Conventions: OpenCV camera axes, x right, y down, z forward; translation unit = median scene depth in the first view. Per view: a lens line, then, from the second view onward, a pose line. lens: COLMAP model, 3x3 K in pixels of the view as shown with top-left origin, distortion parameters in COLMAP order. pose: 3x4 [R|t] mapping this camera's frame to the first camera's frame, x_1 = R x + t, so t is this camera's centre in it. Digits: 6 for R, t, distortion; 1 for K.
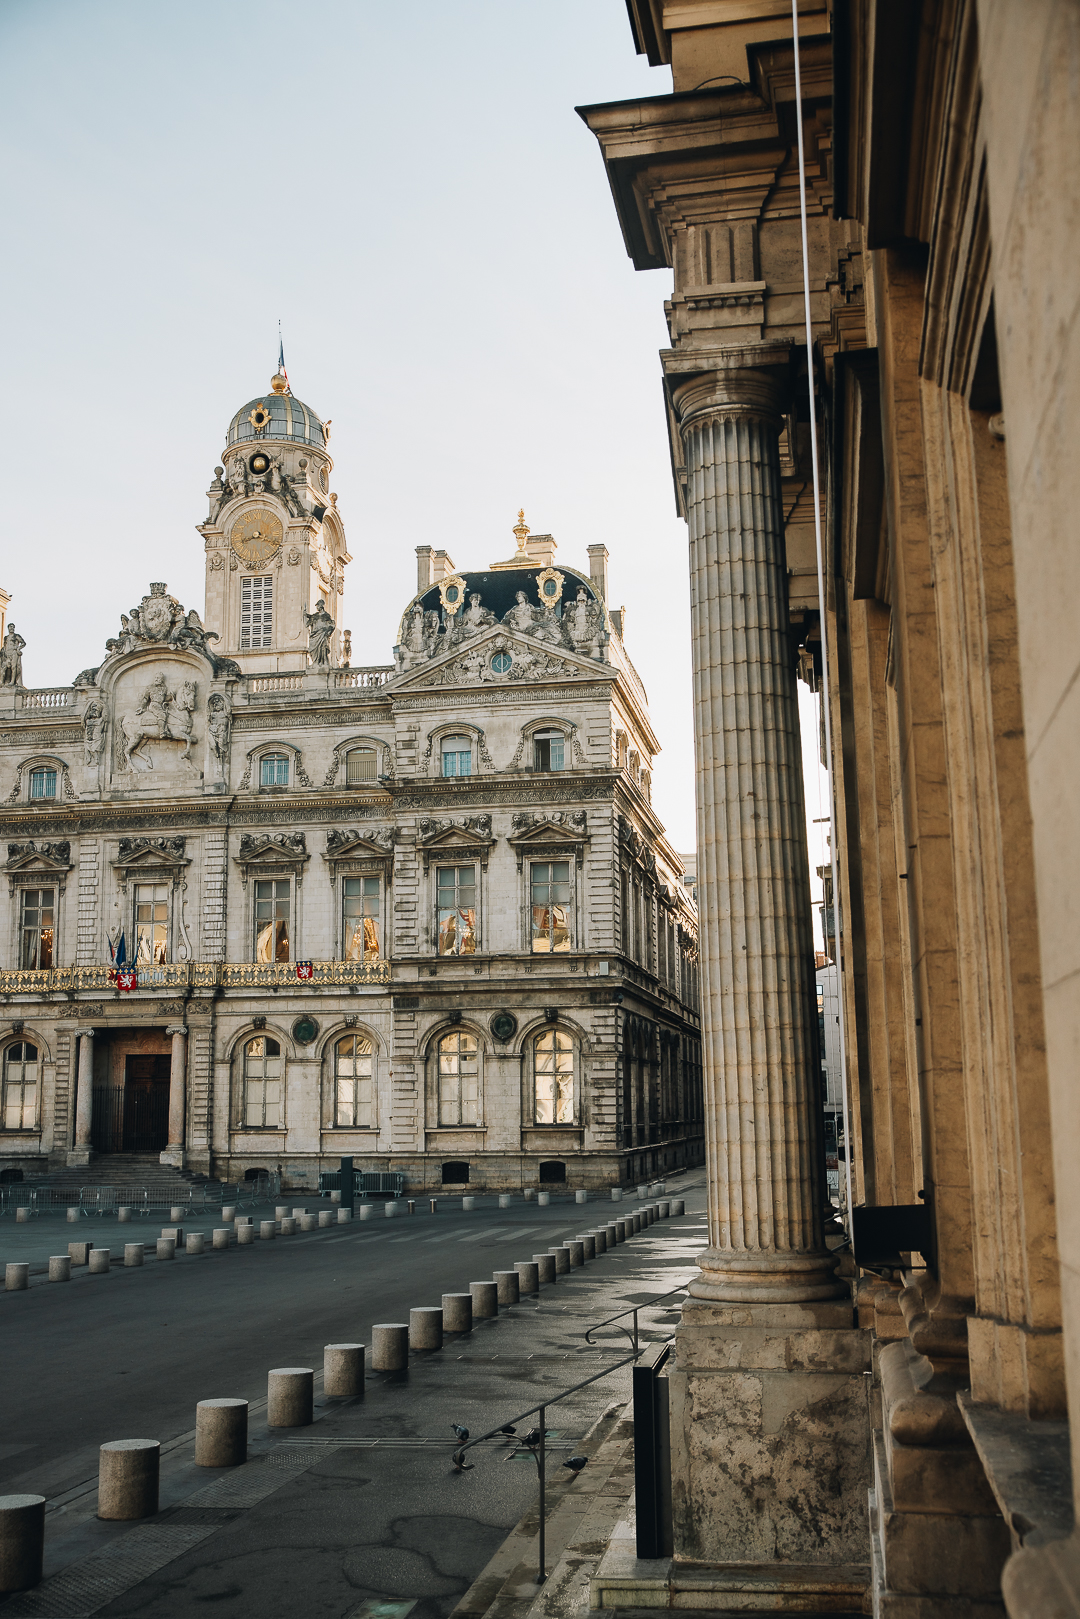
lens RADIAL K [[1639.4, 0, 540.0], [0, 1639.4, 809.5], [0, 0, 1]] dist [-0.005893, -0.001130]
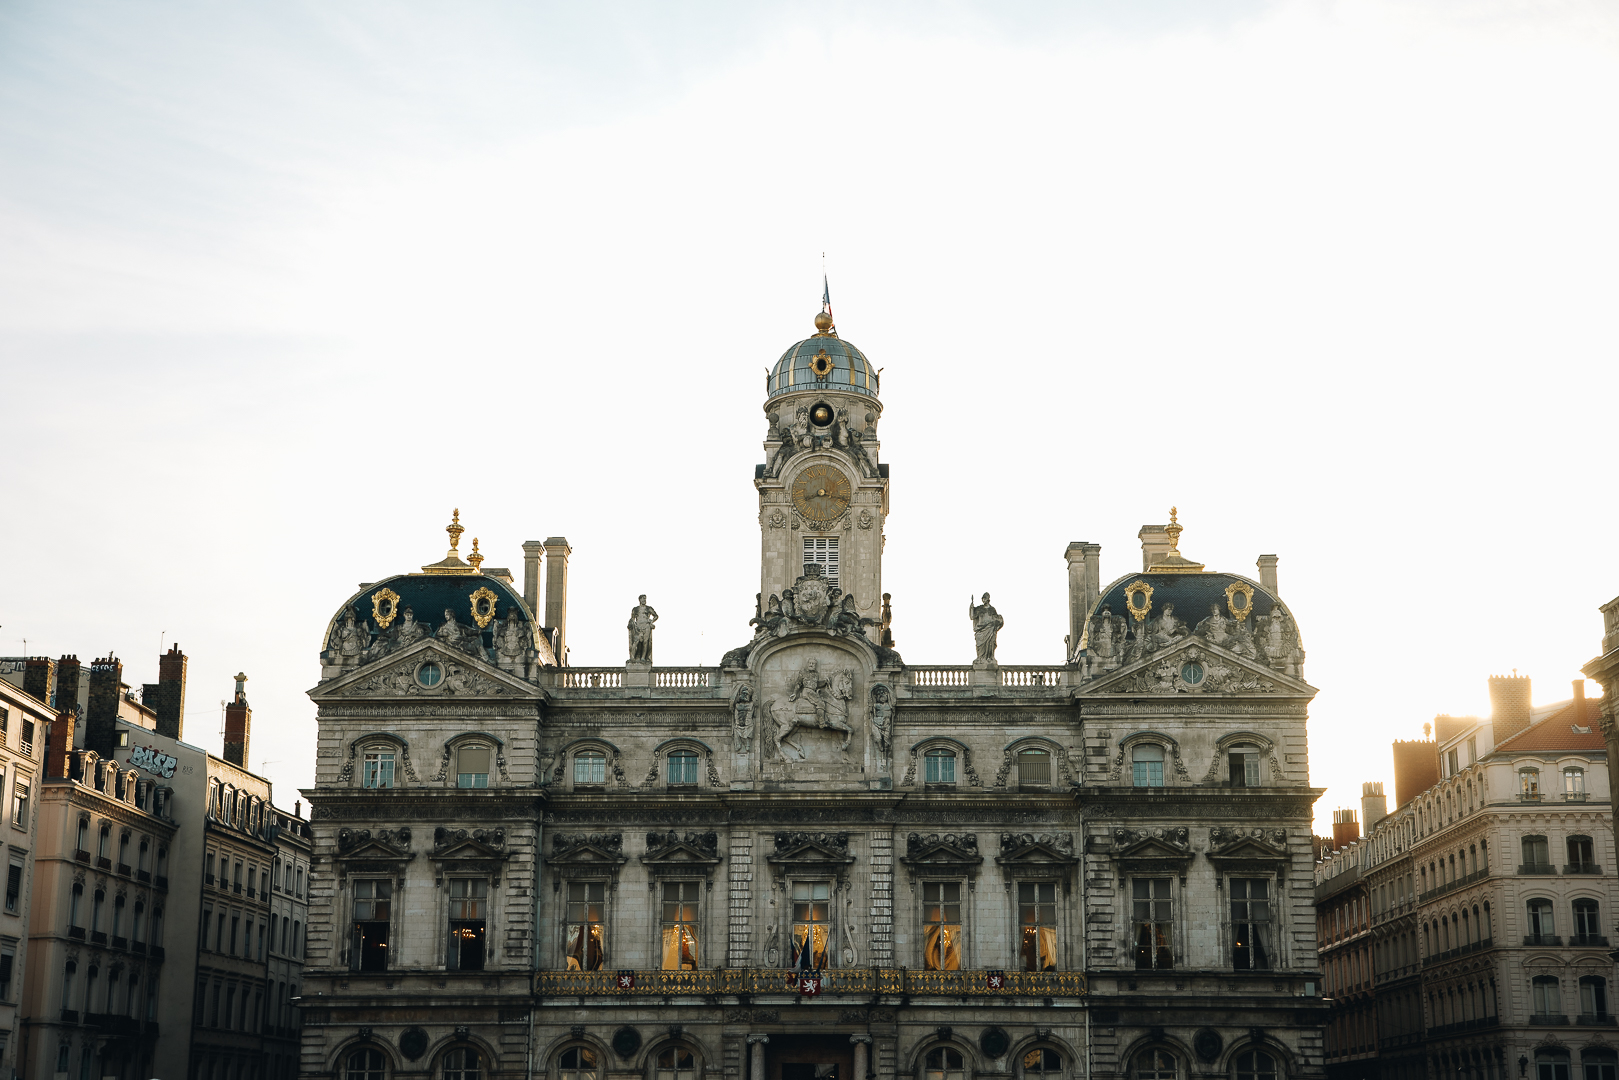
lens RADIAL K [[2320.1, 0, 809.5], [0, 2320.1, 540.0], [0, 0, 1]] dist [0.111522, -0.004913]
pose [[0.985831, 0.054795, 0.158540, -0.477321], [-0.044387, 0.996666, -0.068464, -0.062228], [-0.161762, 0.060457, 0.984976, -0.361483]]
